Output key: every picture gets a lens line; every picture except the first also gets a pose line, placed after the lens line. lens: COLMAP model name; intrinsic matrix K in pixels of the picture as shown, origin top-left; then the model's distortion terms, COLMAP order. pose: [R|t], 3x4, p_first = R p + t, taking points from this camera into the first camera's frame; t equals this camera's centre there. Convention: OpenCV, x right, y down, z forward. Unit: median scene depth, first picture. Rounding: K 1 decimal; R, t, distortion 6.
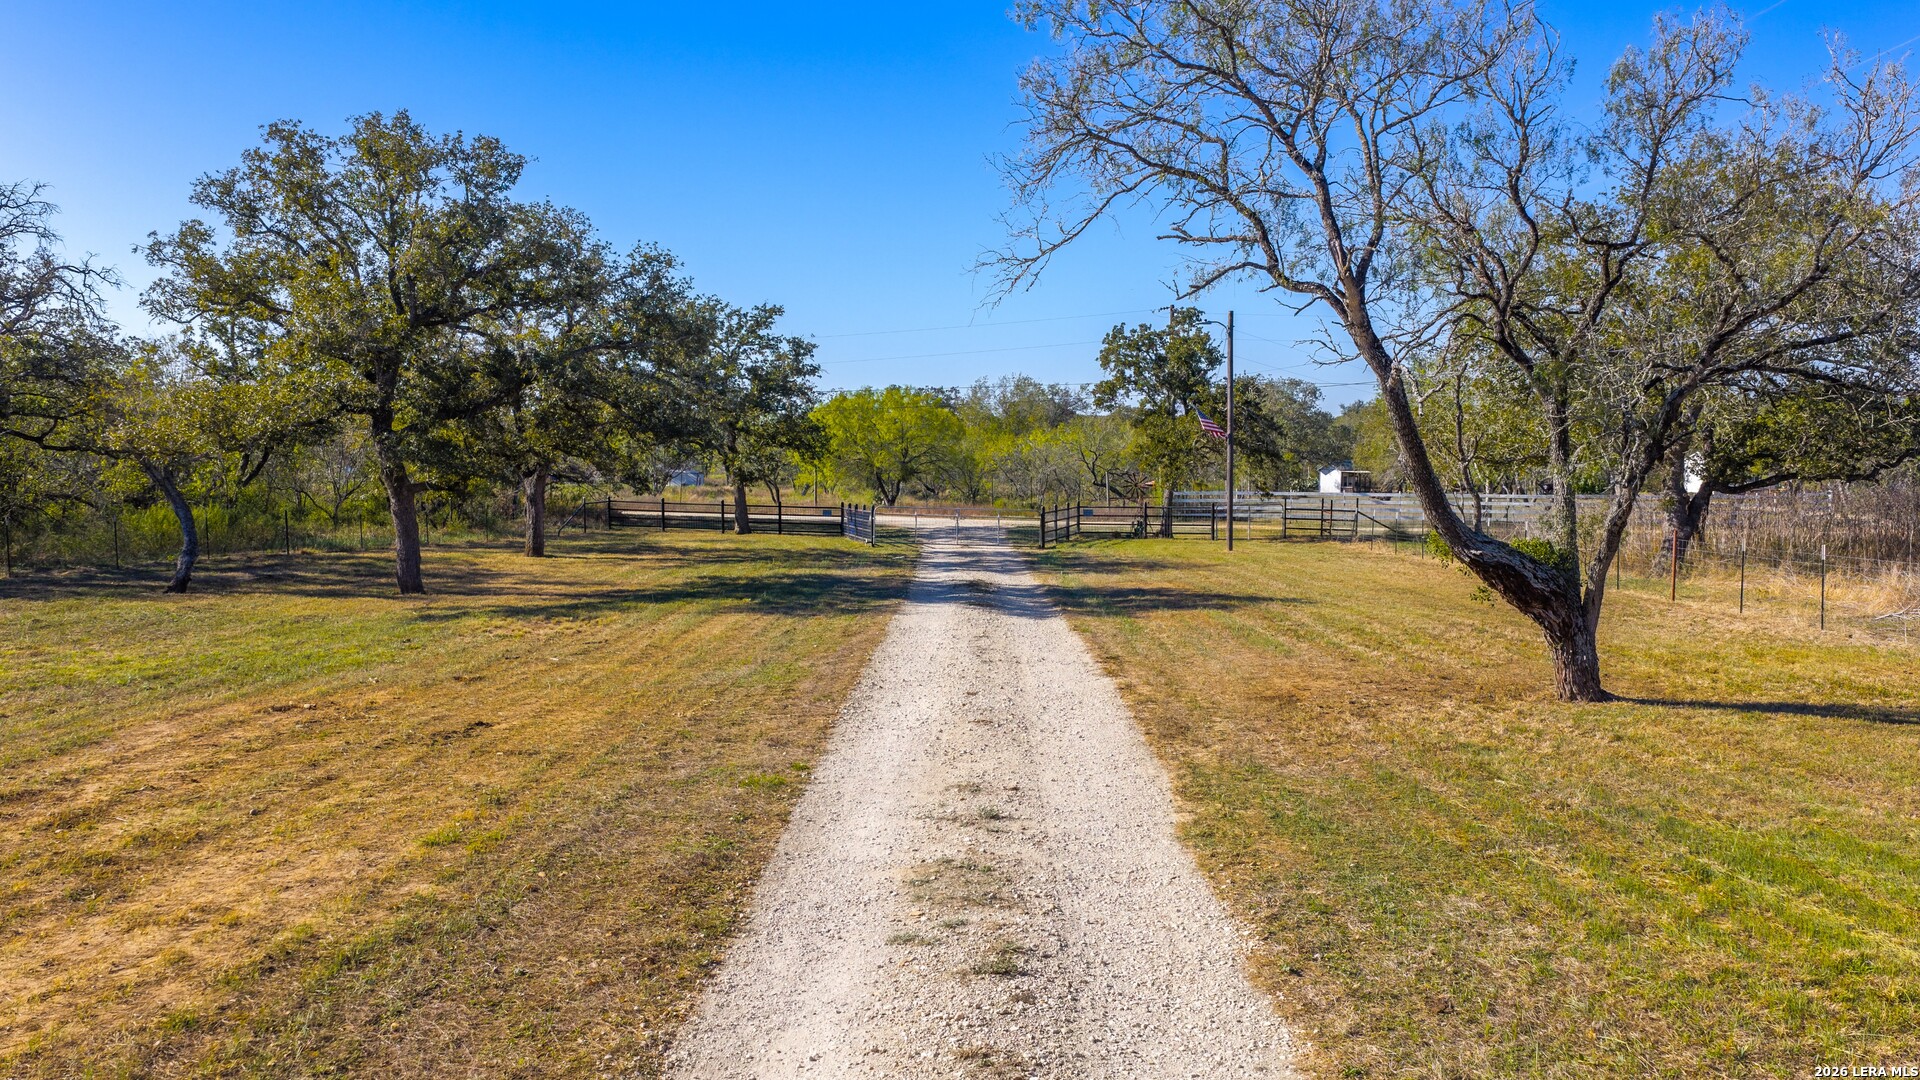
lens RADIAL K [[1499.5, 0, 960.0], [0, 1499.5, 540.0], [0, 0, 1]] dist [0.063130, -0.133074]
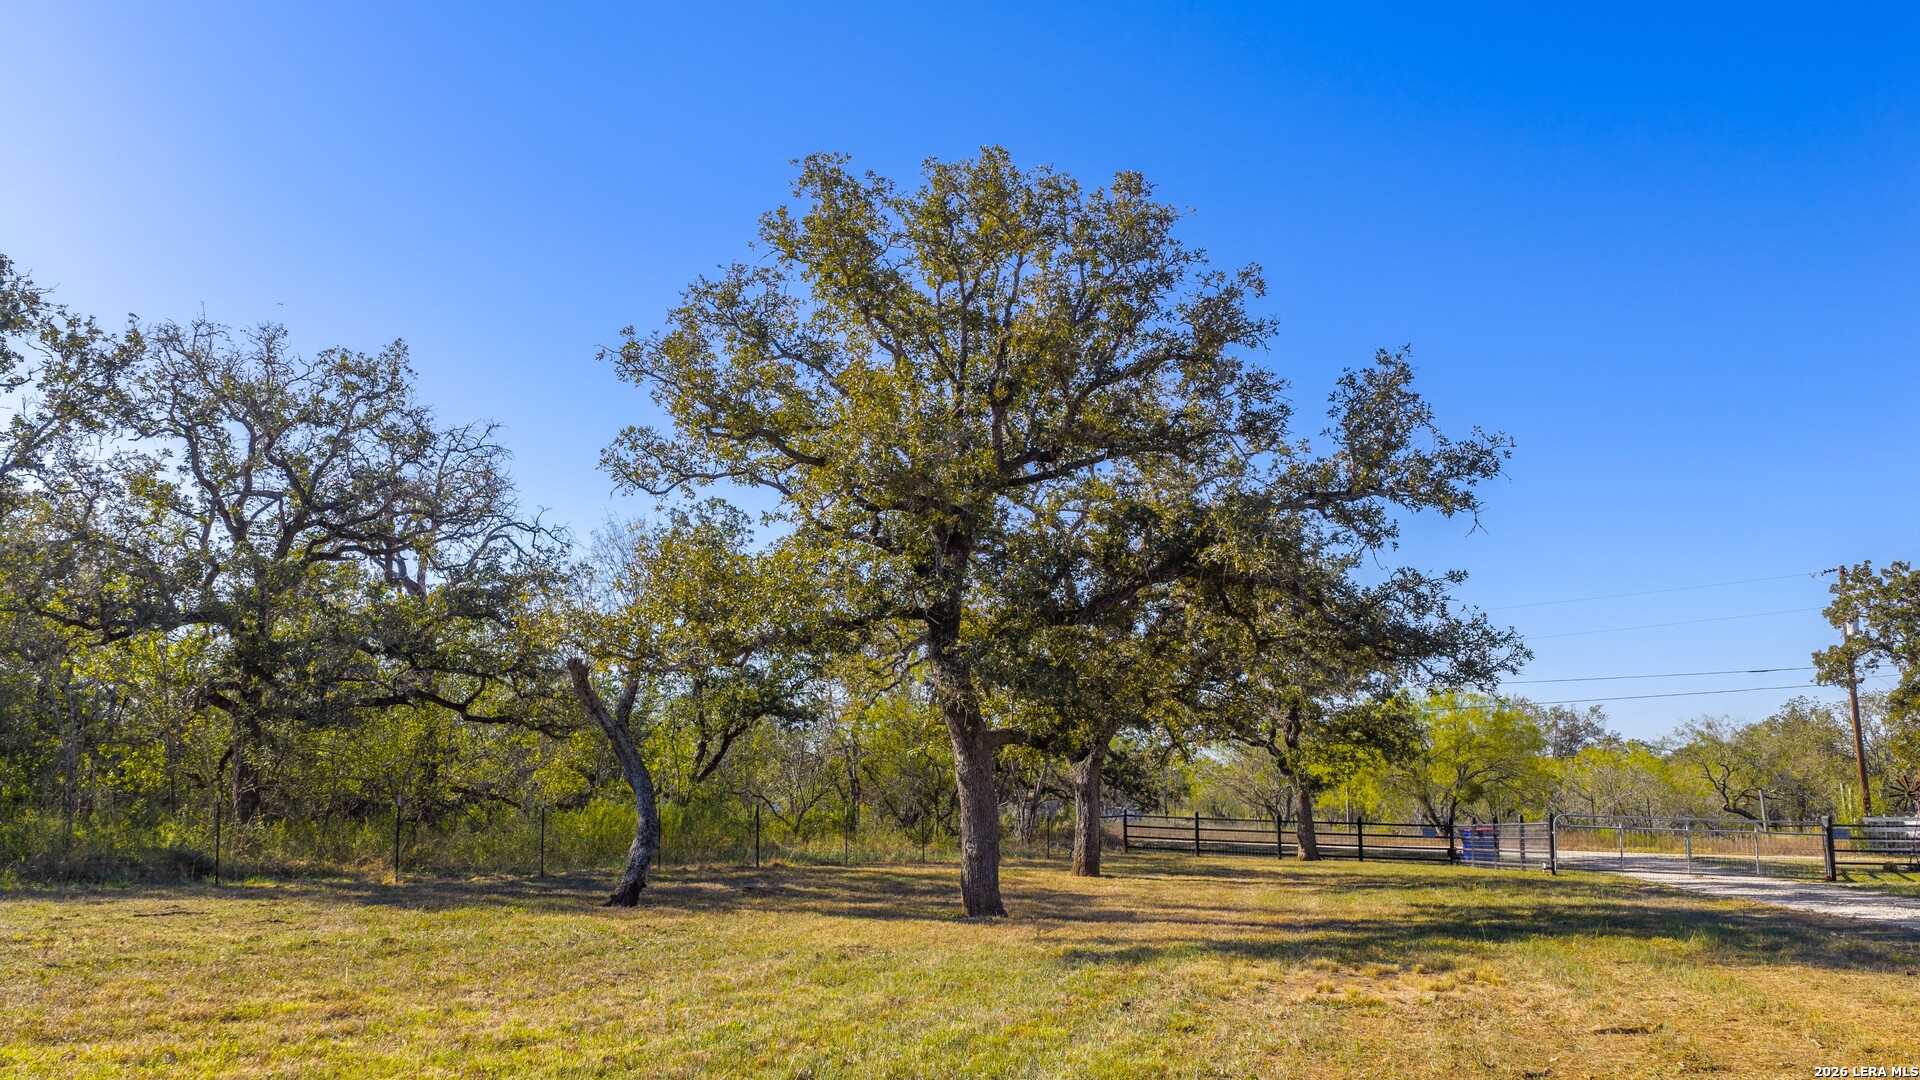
lens RADIAL K [[1586.8, 0, 960.0], [0, 1586.8, 540.0], [0, 0, 1]] dist [-0.010969, -0.004598]
pose [[0.966009, -0.035236, -0.256095, -0.207482], [-0.021450, 0.976325, -0.215245, 0.024278], [0.257616, 0.213421, 0.942383, 0.380232]]
